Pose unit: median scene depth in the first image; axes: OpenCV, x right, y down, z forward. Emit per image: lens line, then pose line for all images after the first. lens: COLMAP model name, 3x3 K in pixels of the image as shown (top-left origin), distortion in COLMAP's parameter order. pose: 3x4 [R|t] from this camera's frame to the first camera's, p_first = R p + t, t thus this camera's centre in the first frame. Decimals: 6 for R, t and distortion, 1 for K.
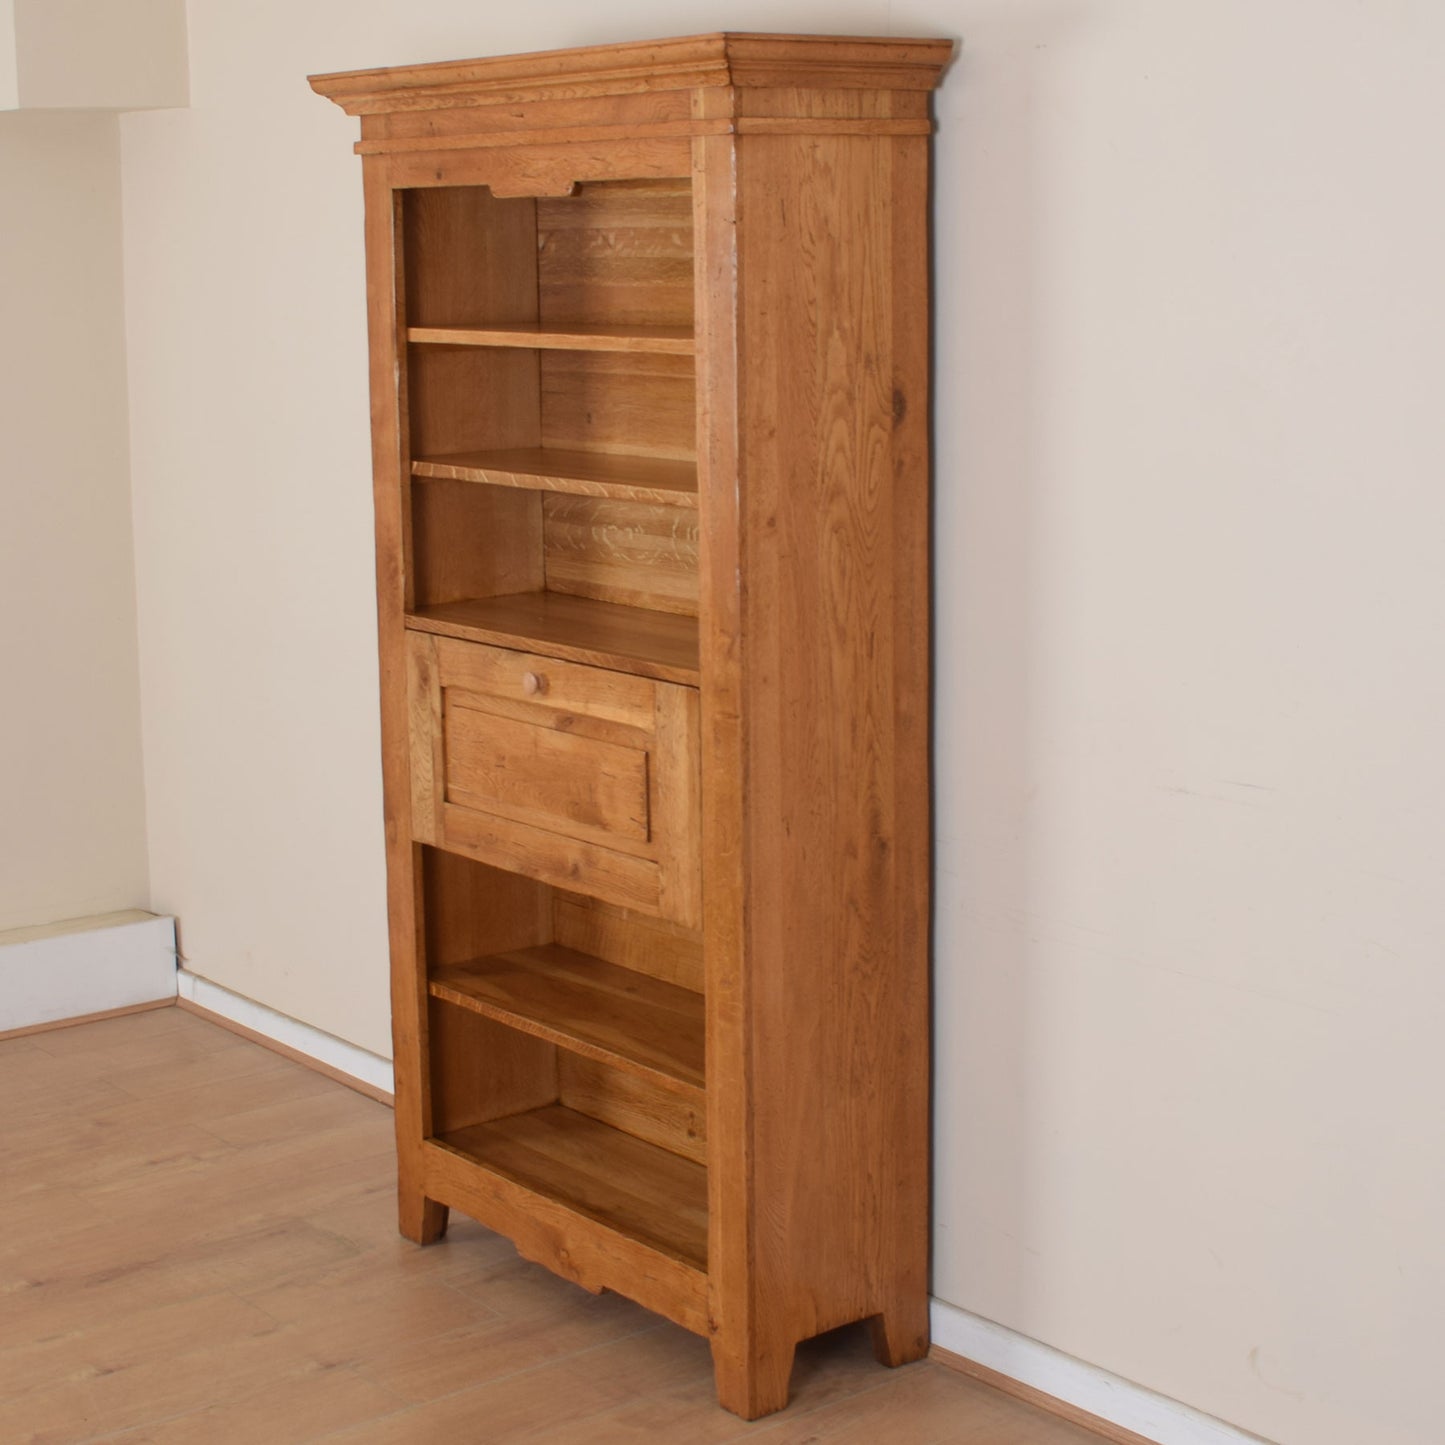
lens RADIAL K [[2647.2, 0, 719.2], [0, 2647.2, 657.2], [0, 0, 1]] dist [-0.078607, -0.047028]
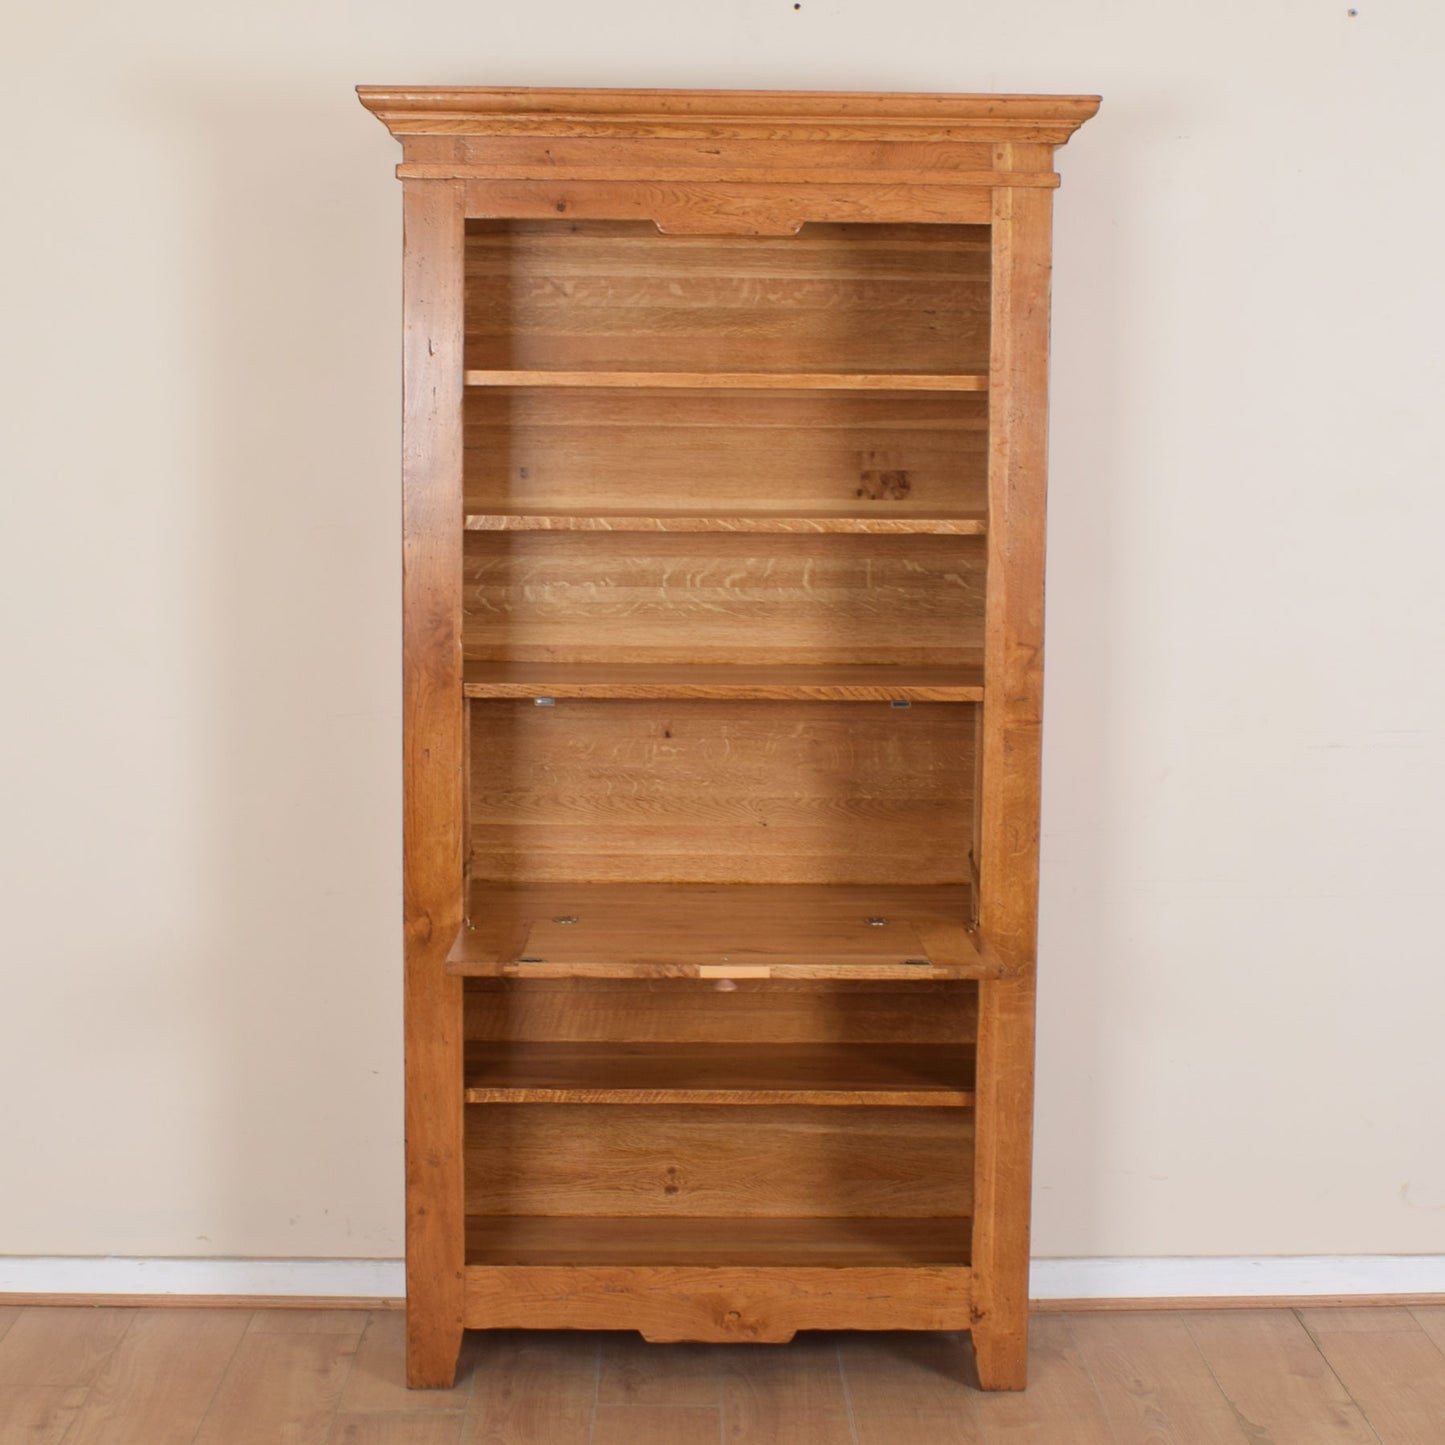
lens RADIAL K [[2561.5, 0, 723.1], [0, 2561.5, 651.6], [0, 0, 1]] dist [-0.059035, -0.123028]
pose [[0.611891, -0.056355, 0.788932, -0.866176], [0.109168, 0.993929, -0.013672, -0.005809], [-0.783372, 0.094493, 0.614328, 0.439002]]
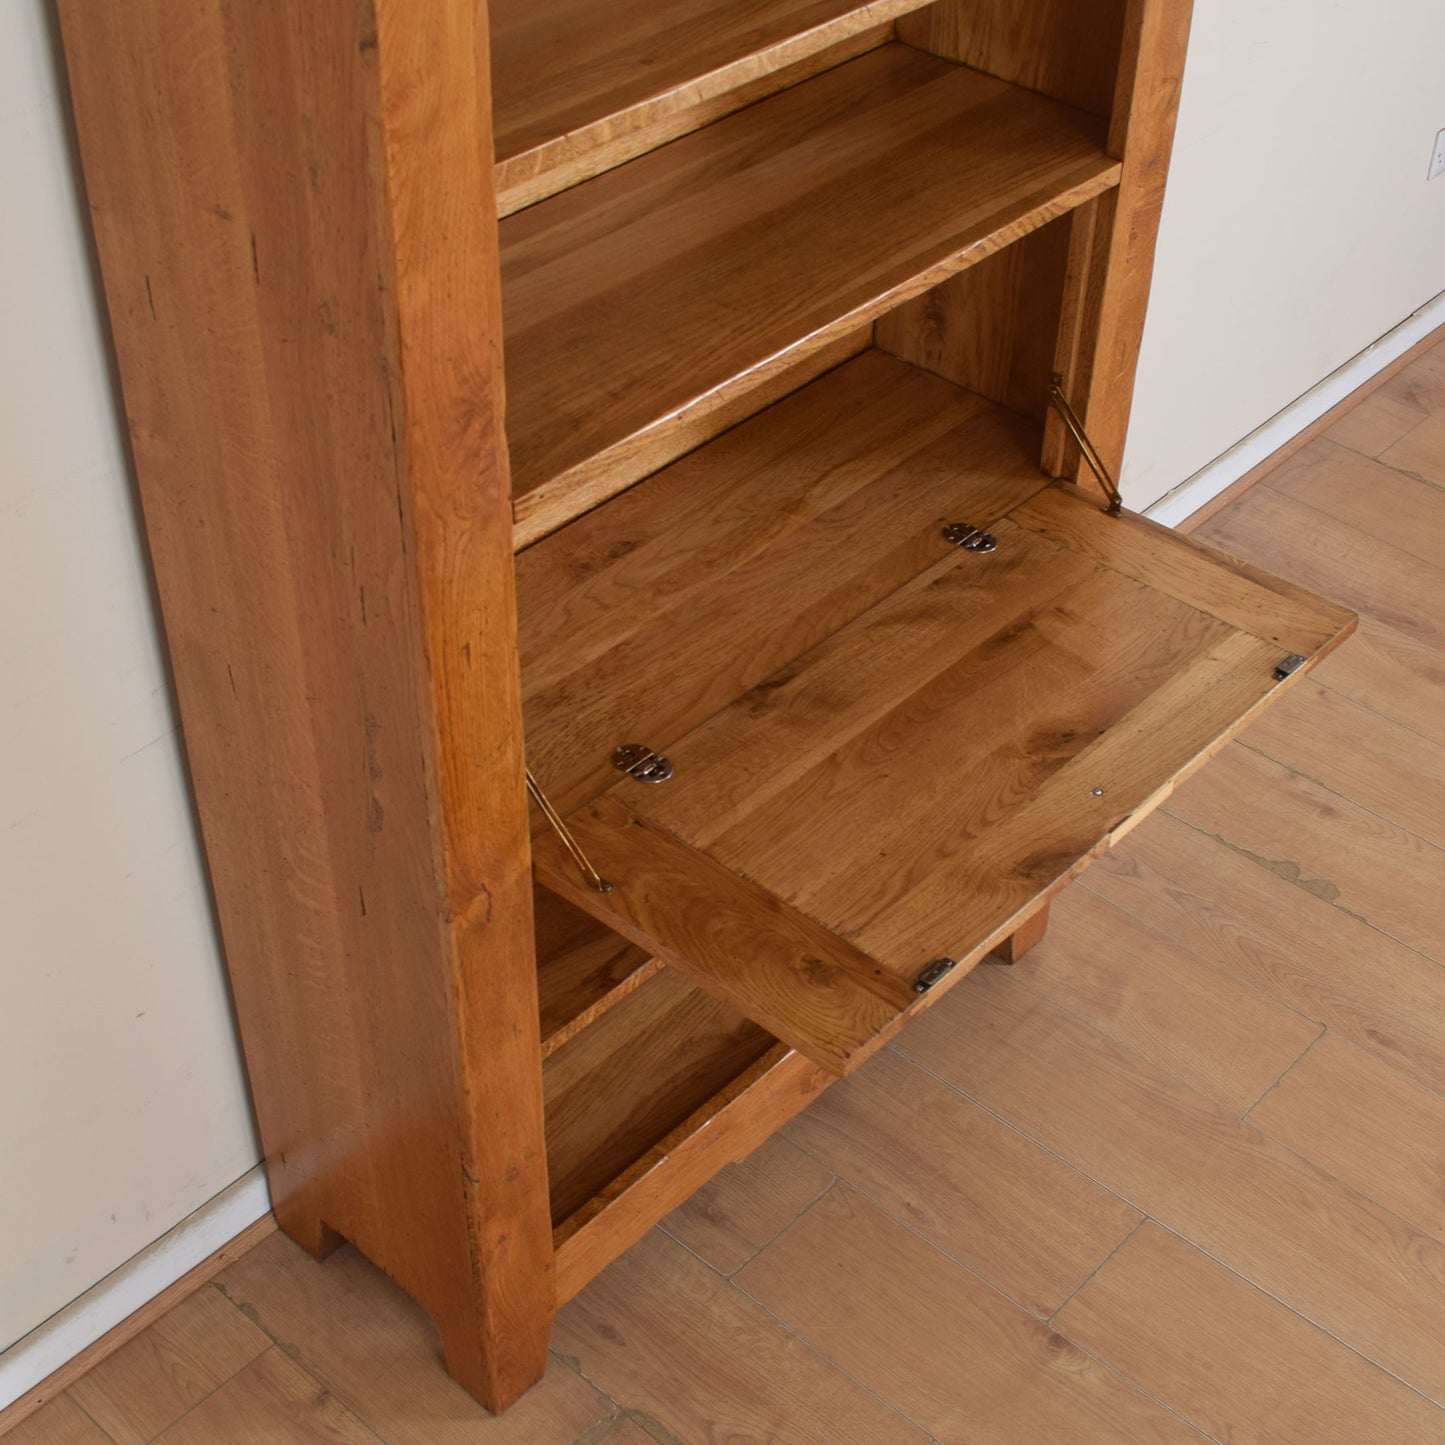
lens RADIAL K [[2177.2, 0, 721.4], [0, 2177.2, 720.6], [0, 0, 1]] dist [-0.071672, -0.046086]
pose [[-0.154780, -0.629772, 0.761203, -0.482666], [0.141550, 0.748403, 0.647963, -0.249680], [-0.977756, 0.208040, -0.026693, 1.119380]]
